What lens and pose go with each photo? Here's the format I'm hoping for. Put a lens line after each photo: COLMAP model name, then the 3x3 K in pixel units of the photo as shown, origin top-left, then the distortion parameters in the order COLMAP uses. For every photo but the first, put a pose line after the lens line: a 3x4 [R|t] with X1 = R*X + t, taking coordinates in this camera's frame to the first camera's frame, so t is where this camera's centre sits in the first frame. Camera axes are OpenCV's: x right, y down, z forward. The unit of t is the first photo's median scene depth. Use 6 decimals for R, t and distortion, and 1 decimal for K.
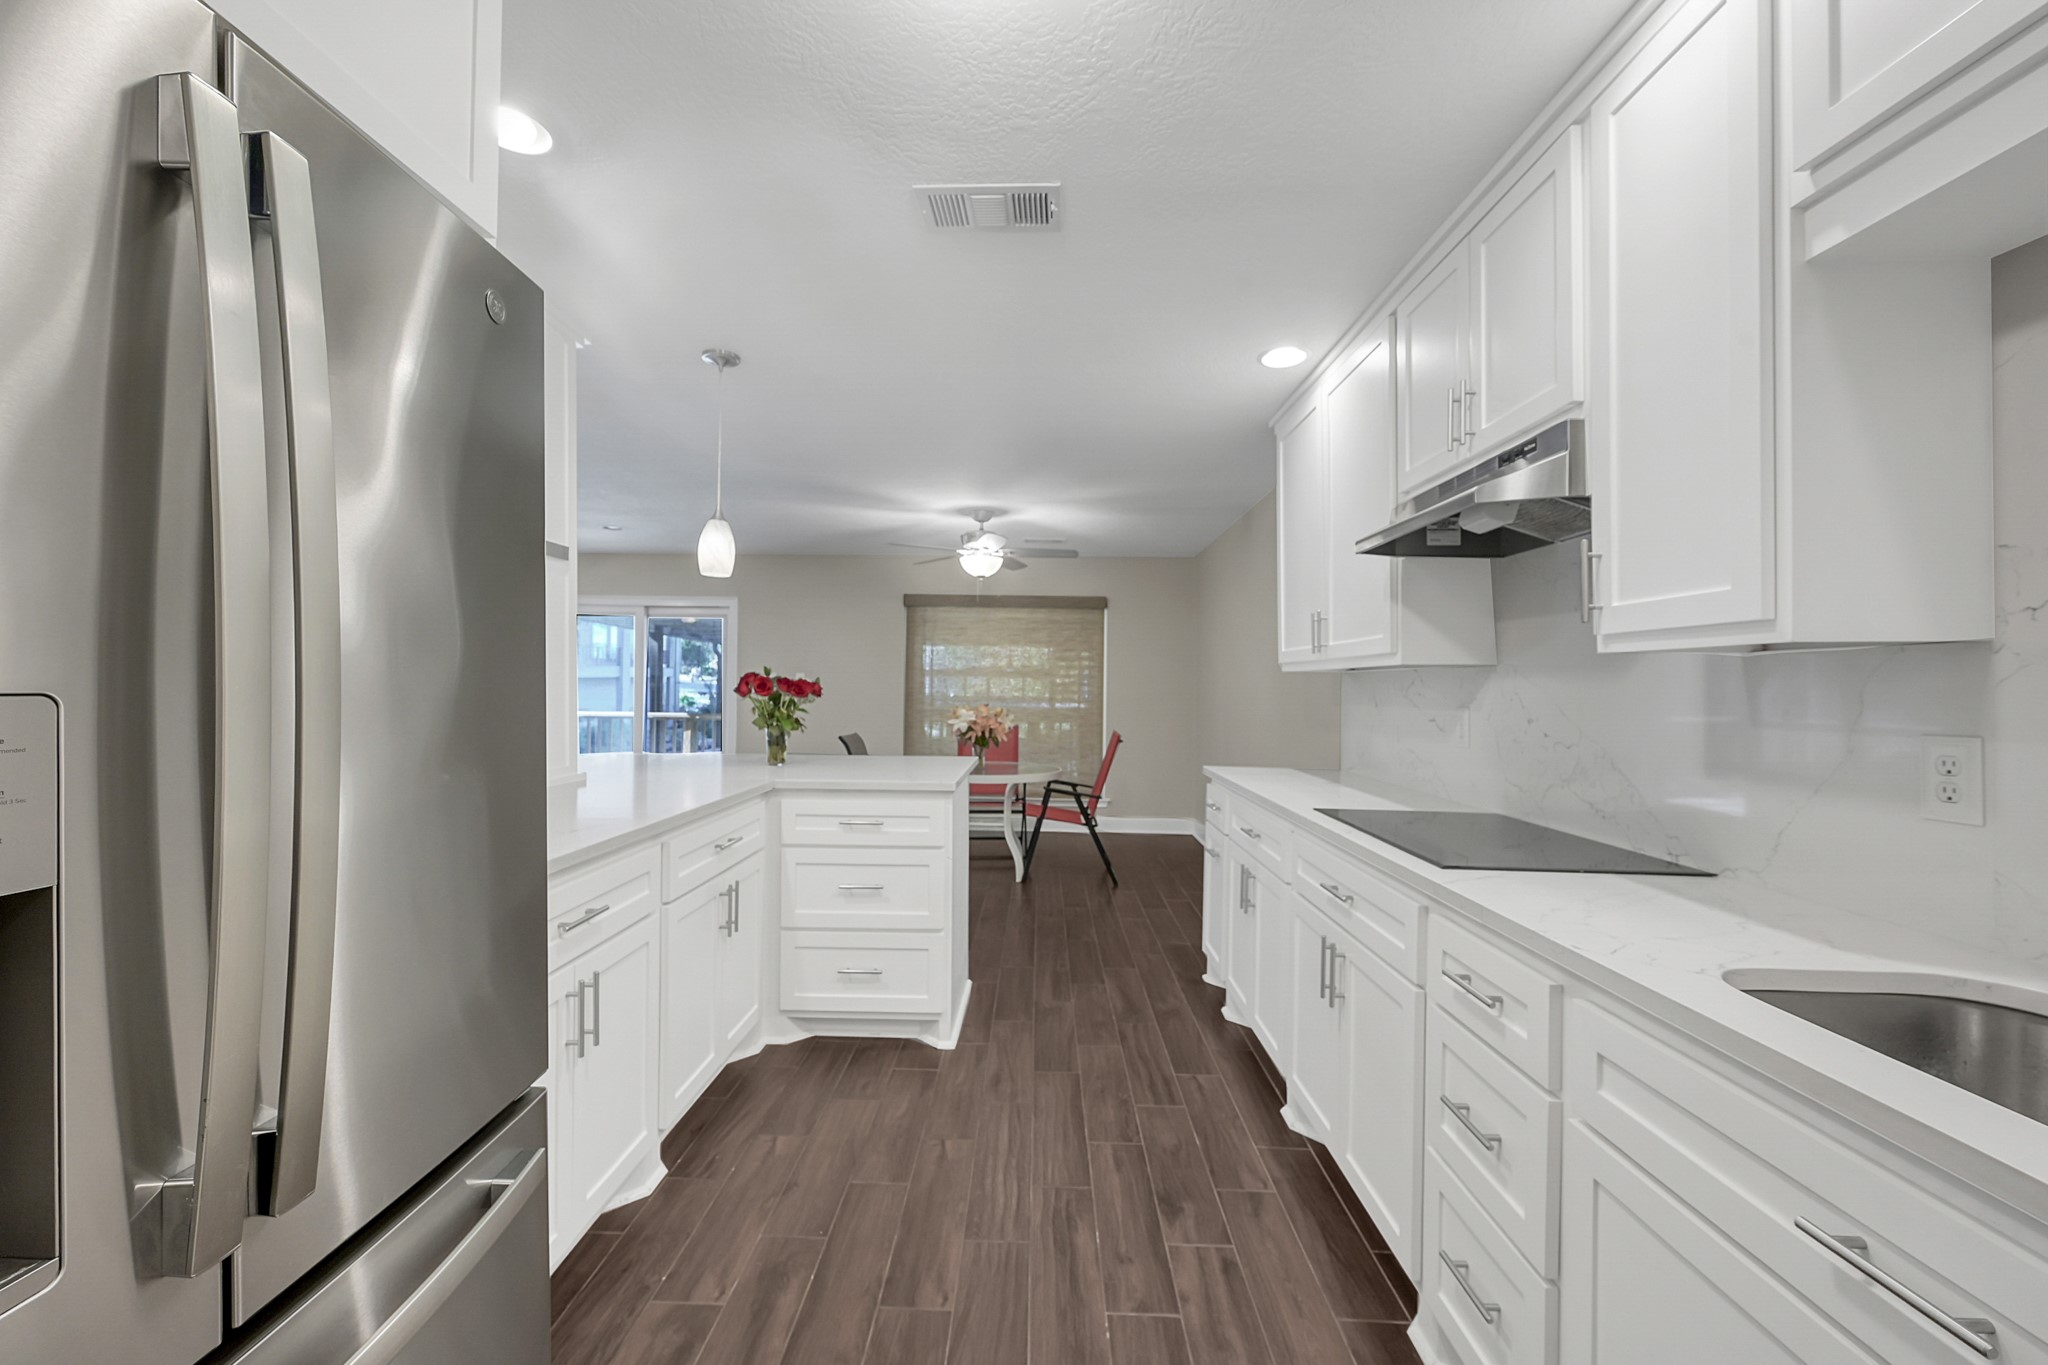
lens RADIAL K [[837.2, 0, 1025.1], [0, 837.2, 682.3], [0, 0, 1]] dist [0.002688, 0.000329]
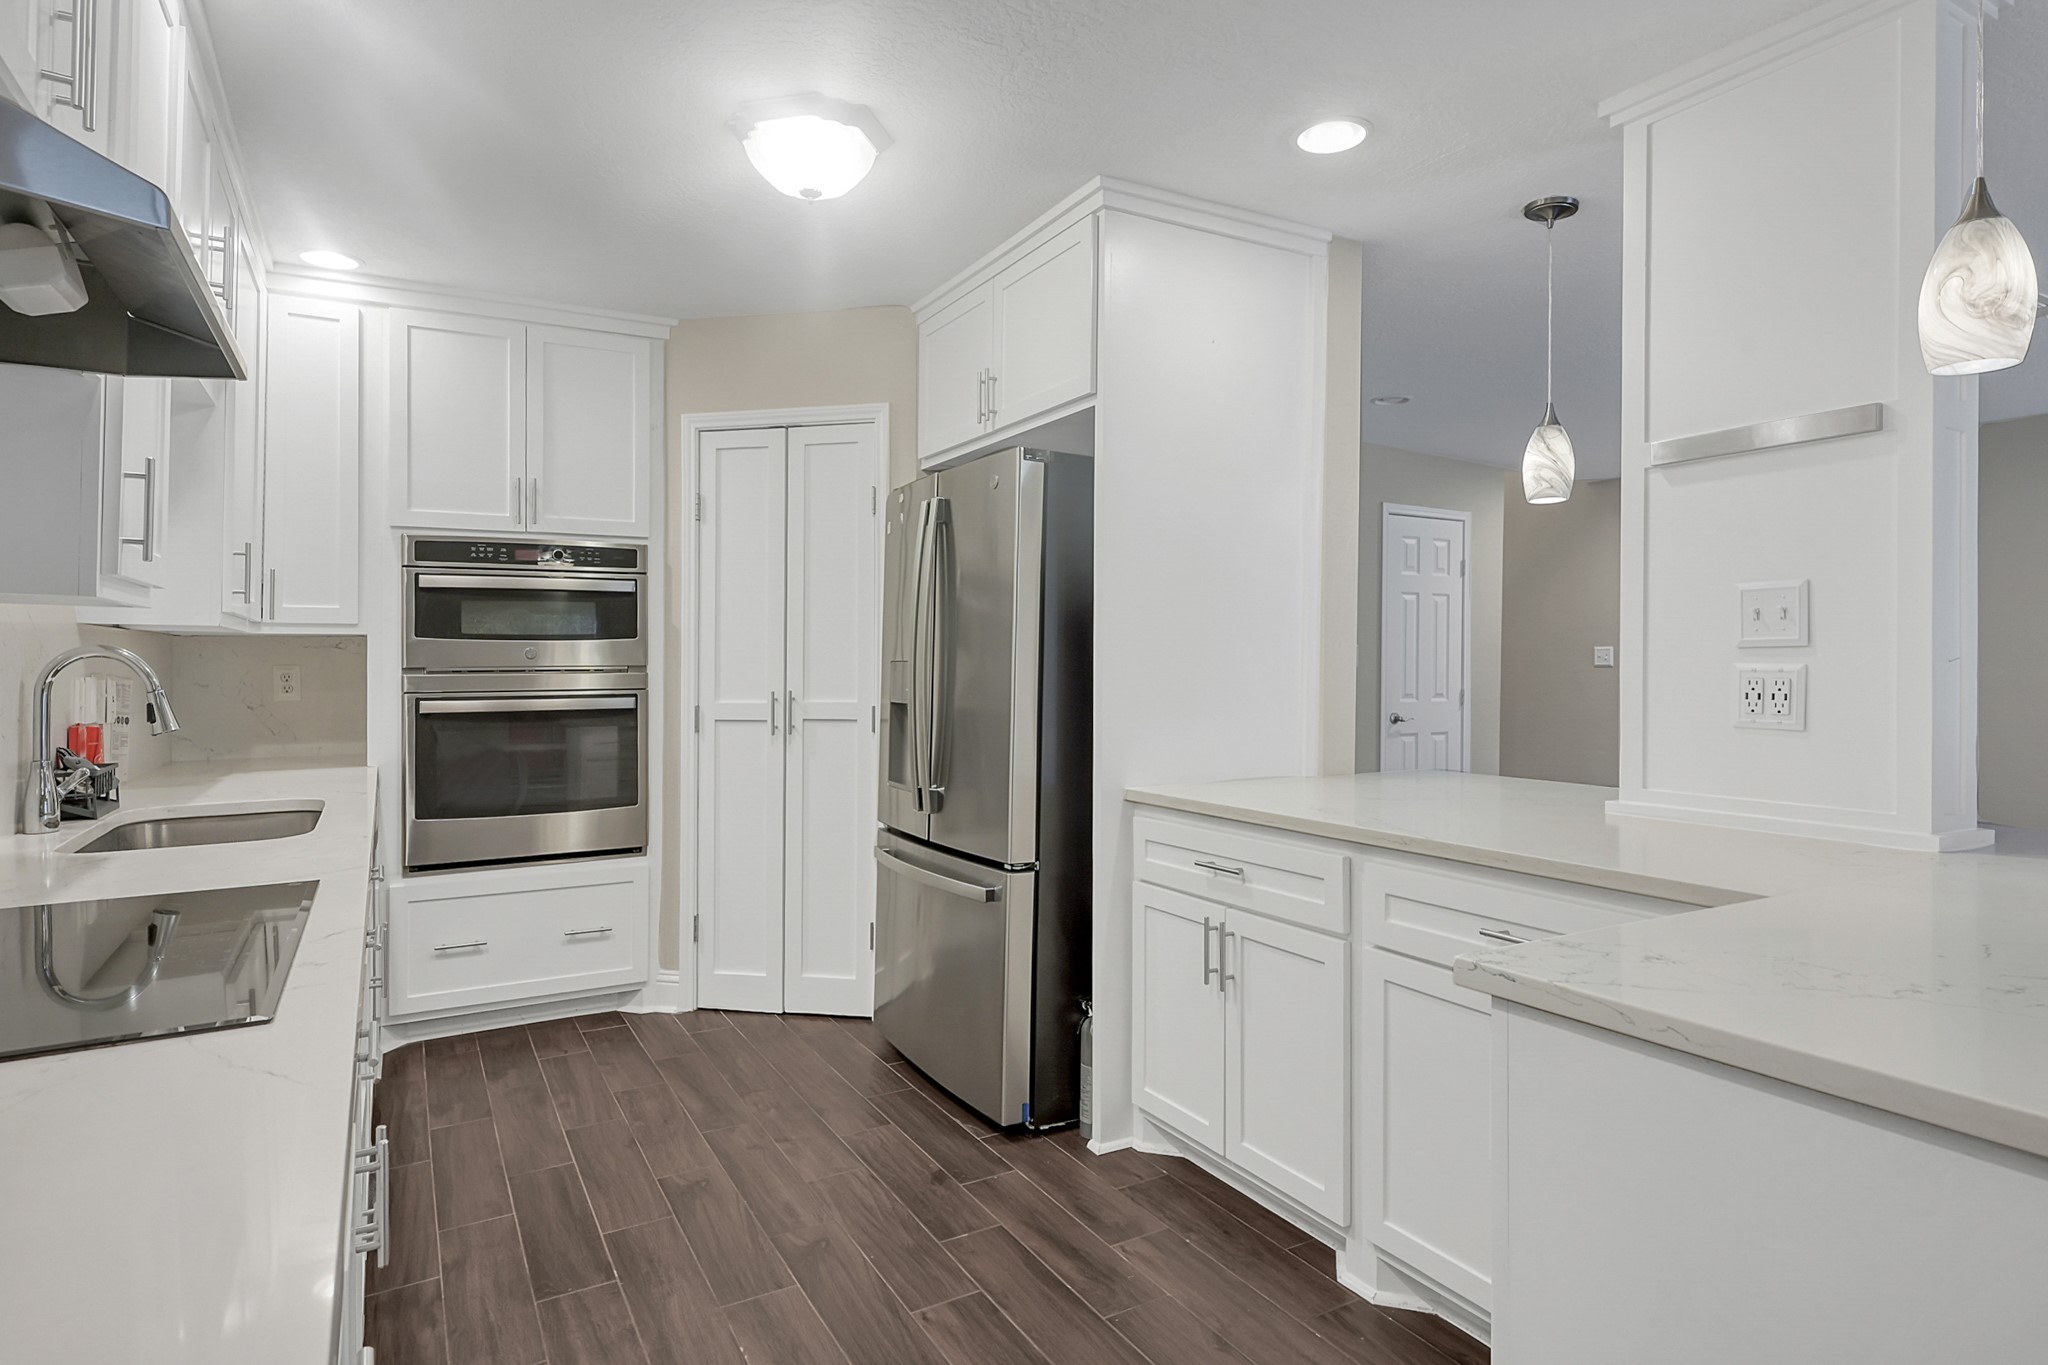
lens RADIAL K [[1093.9, 0, 1028.3], [0, 1093.9, 672.1], [0, 0, 1]] dist [0.000864, 0.000188]
pose [[-0.860348, -0.004446, -0.509687, 0.421887], [-0.003516, 0.999990, -0.002788, 0.026277], [0.509695, -0.000606, -0.860355, 2.079932]]
